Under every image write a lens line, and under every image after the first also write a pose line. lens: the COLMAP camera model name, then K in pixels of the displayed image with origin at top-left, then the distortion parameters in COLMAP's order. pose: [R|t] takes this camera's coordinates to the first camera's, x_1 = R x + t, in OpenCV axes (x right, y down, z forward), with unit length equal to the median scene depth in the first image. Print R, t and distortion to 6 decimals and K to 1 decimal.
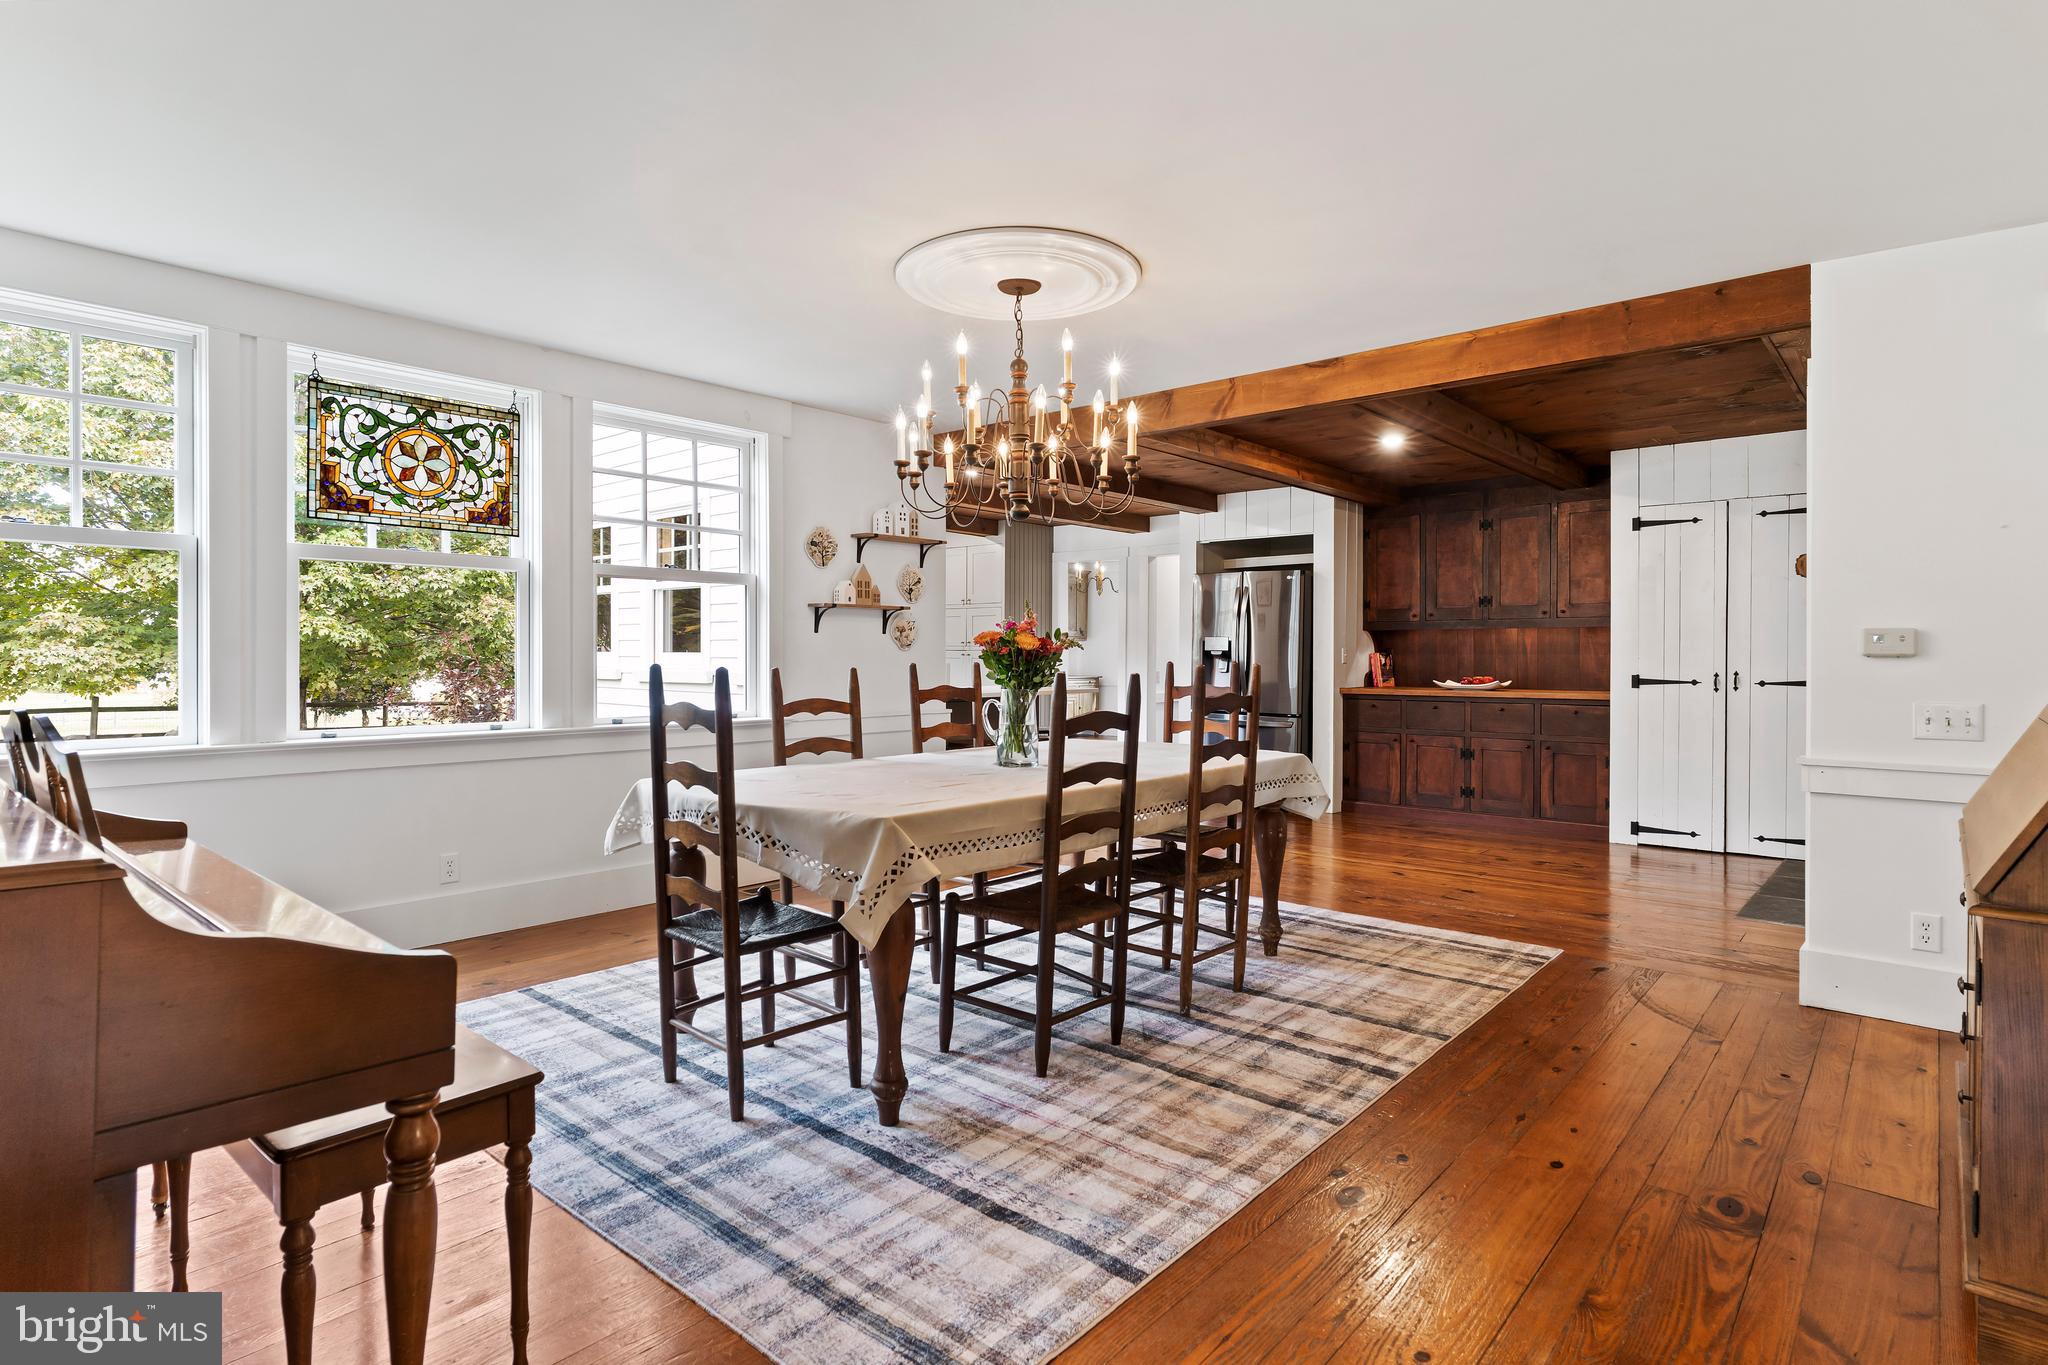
lens RADIAL K [[1055.4, 0, 1026.7], [0, 1055.4, 670.4], [0, 0, 1]] dist [-0.005236, 0.000559]
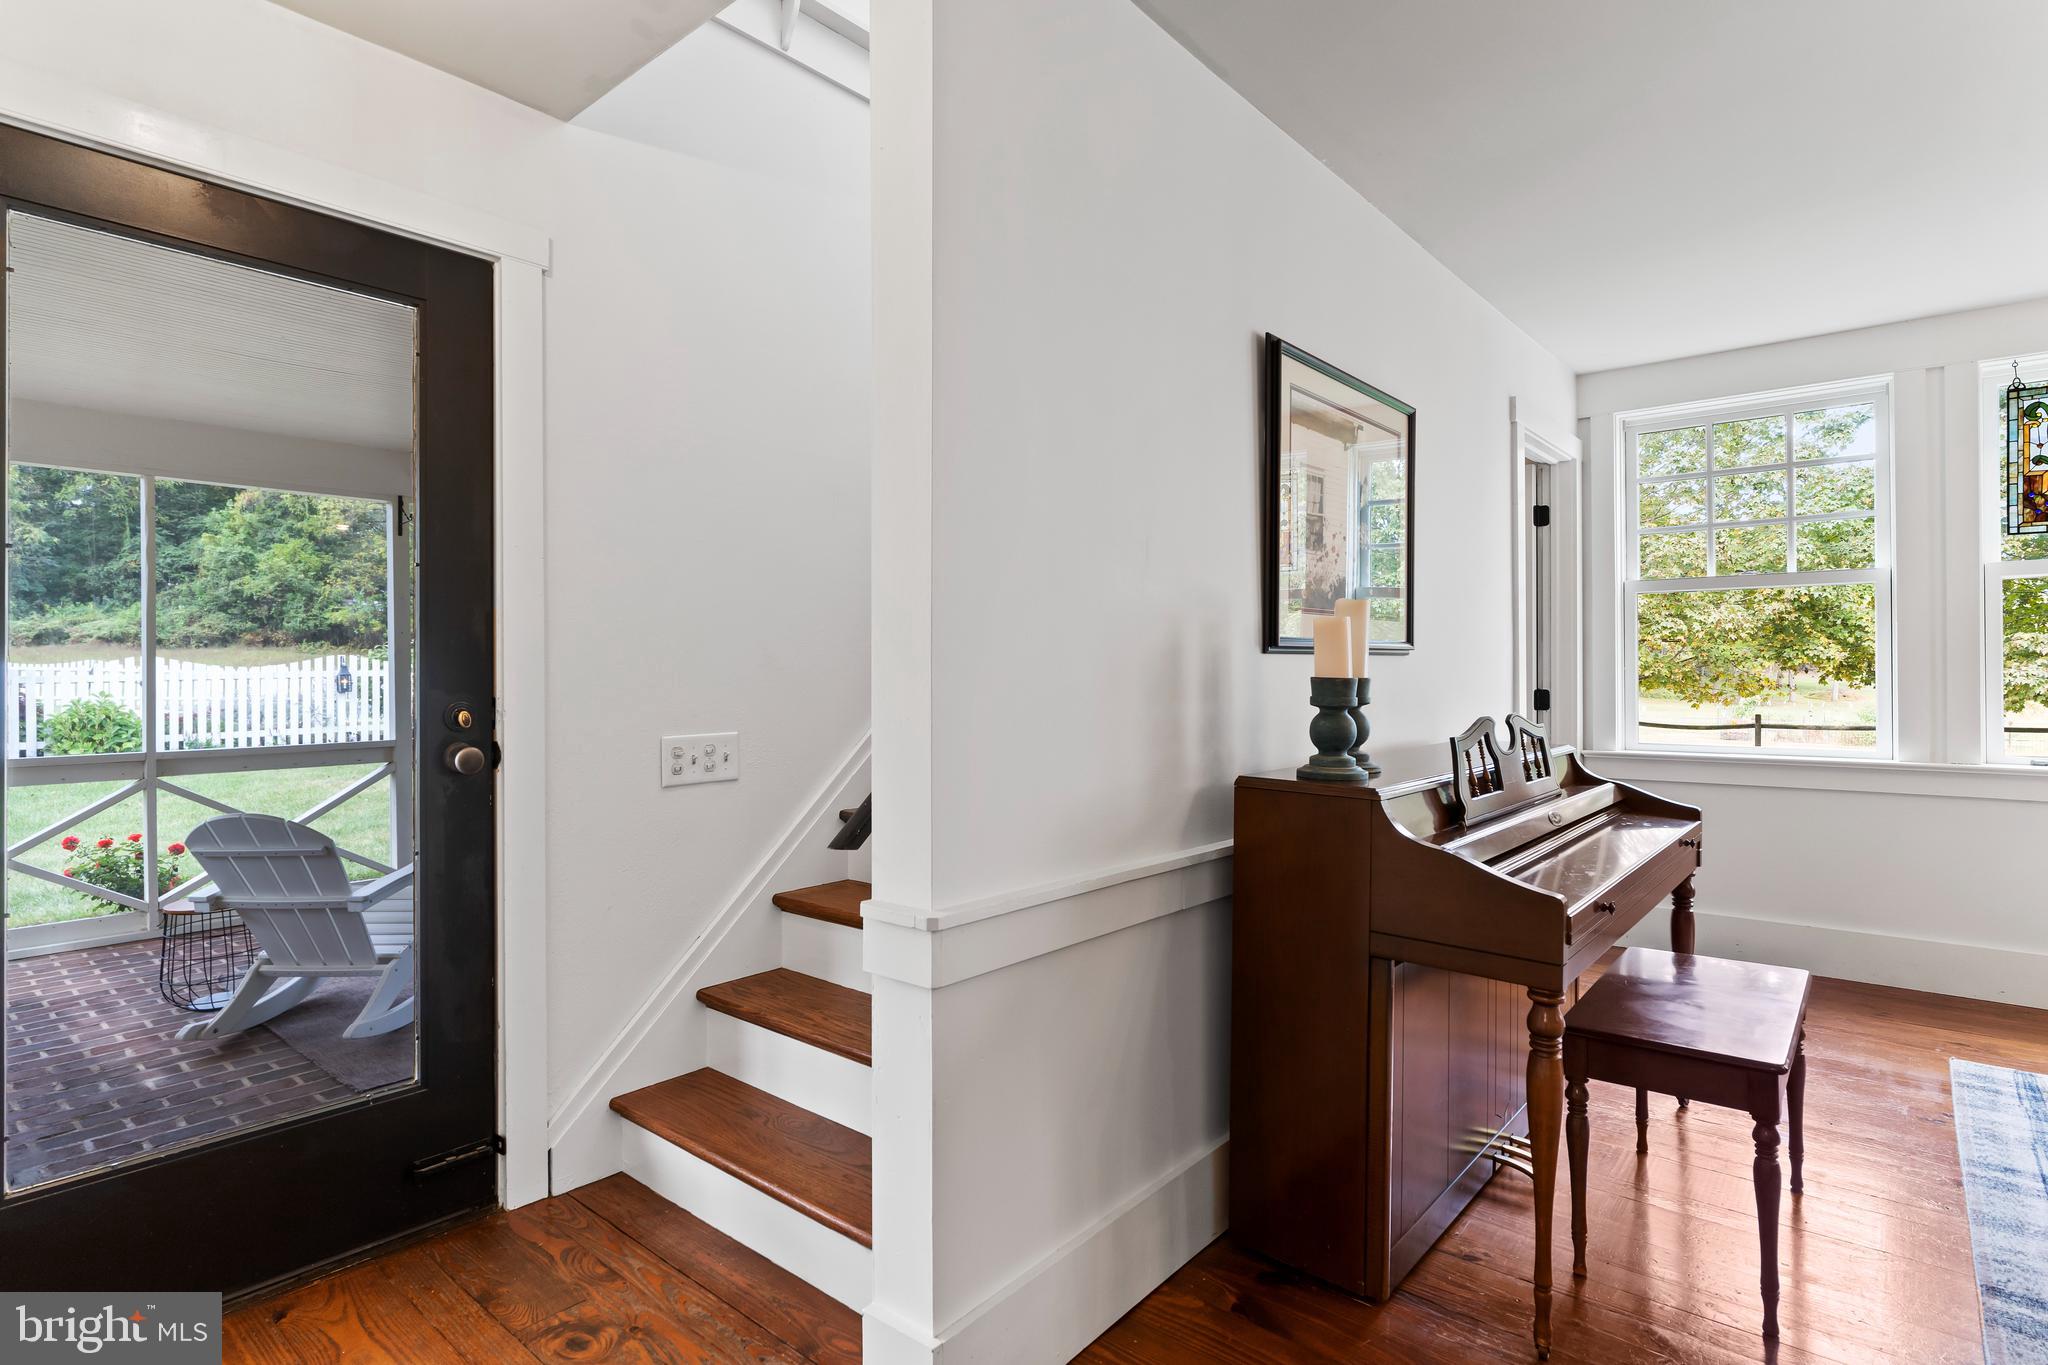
lens RADIAL K [[1055.4, 0, 1027.8], [0, 1055.4, 674.6], [0, 0, 1]] dist [-0.005236, 0.000559]
pose [[0.005772, -0.001219, -0.999983, 0.272373], [-0.013639, 0.999906, -0.001298, -0.003640], [0.999890, 0.013646, 0.005755, 0.100137]]
